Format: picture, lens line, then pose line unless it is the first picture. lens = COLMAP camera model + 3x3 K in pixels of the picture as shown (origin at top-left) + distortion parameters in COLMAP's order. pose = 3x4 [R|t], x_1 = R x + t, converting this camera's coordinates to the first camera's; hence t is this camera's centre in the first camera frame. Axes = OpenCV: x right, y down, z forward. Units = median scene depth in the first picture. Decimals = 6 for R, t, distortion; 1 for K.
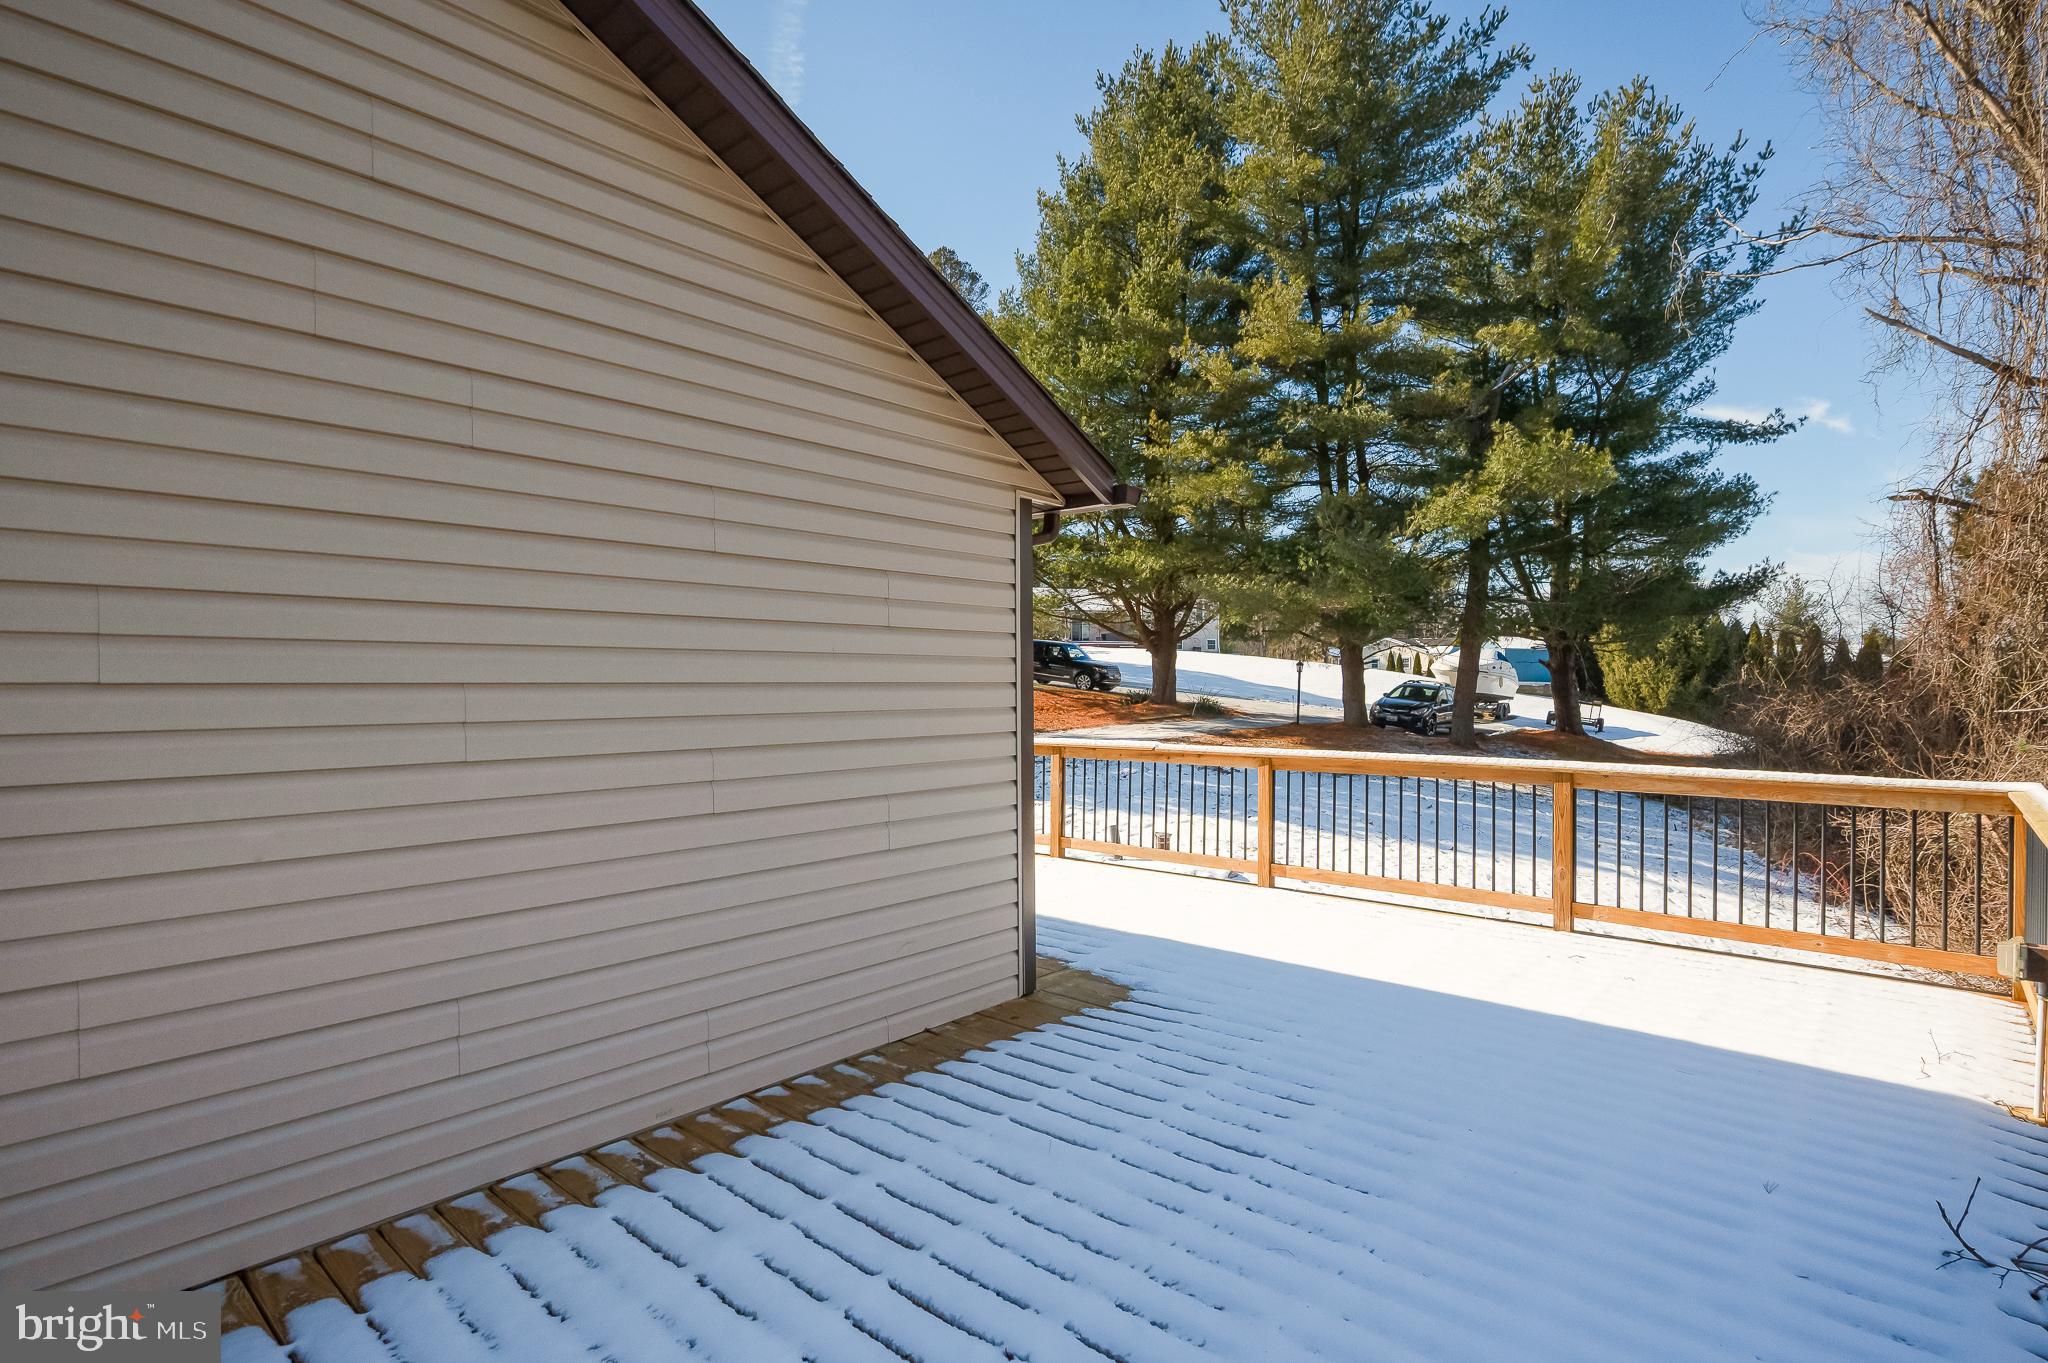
lens RADIAL K [[1015.1, 0, 1028.5], [0, 1015.1, 682.7], [0, 0, 1]] dist [0.000982, -0.000229]
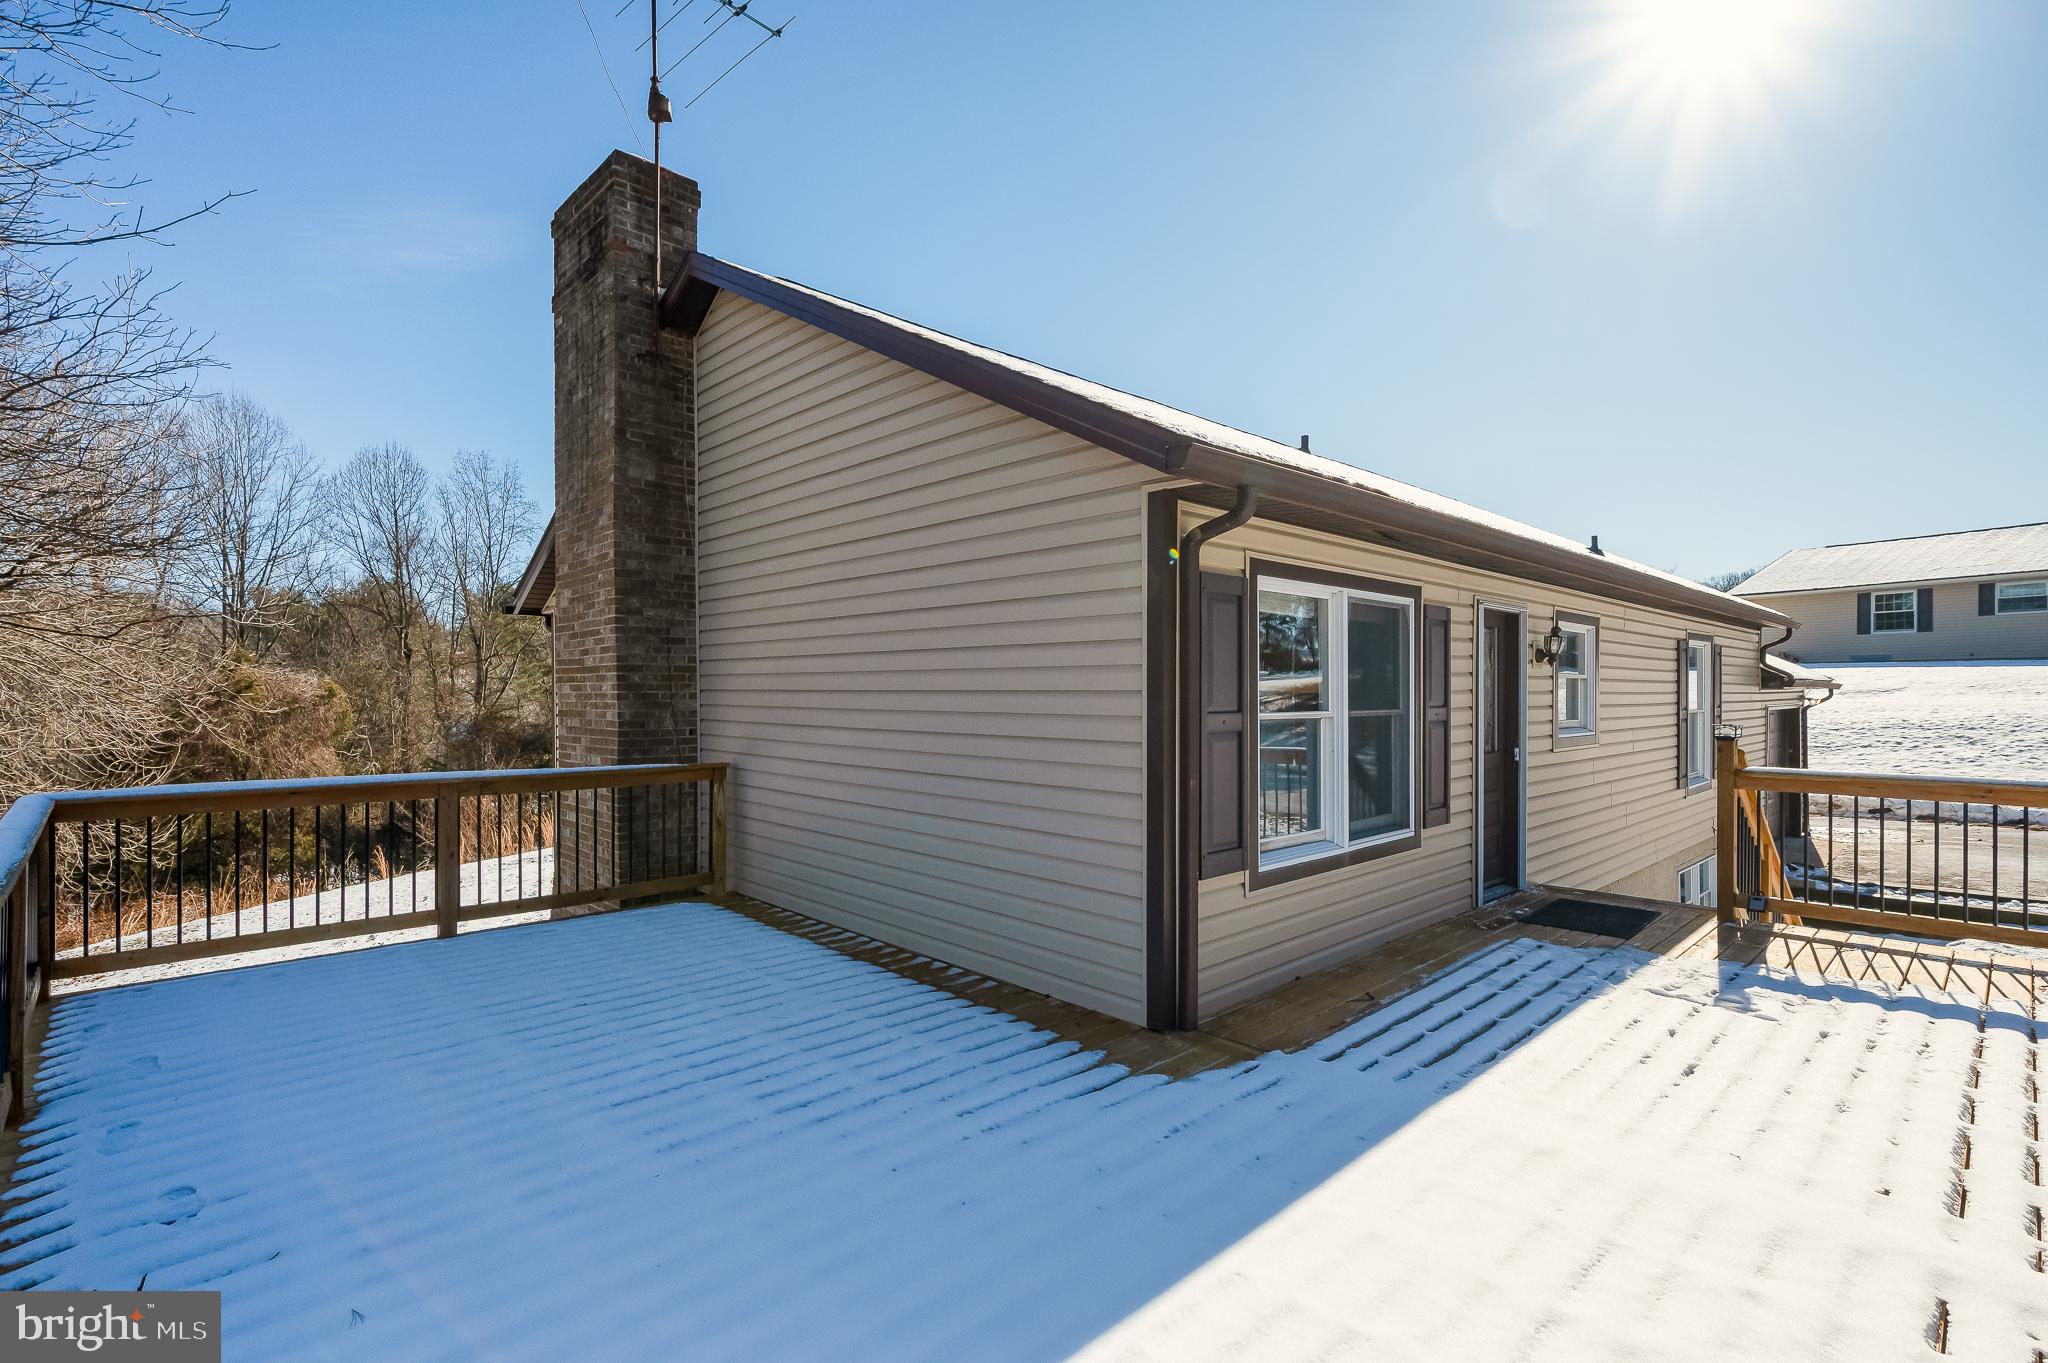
lens RADIAL K [[939.4, 0, 1037.4], [0, 939.4, 682.0], [0, 0, 1]] dist [0.001006, -0.000151]
pose [[-0.087554, -0.010649, -0.996103, 1.052483], [-0.000406, 0.999943, -0.010654, 0.001386], [0.996160, -0.000528, -0.087553, 1.191431]]
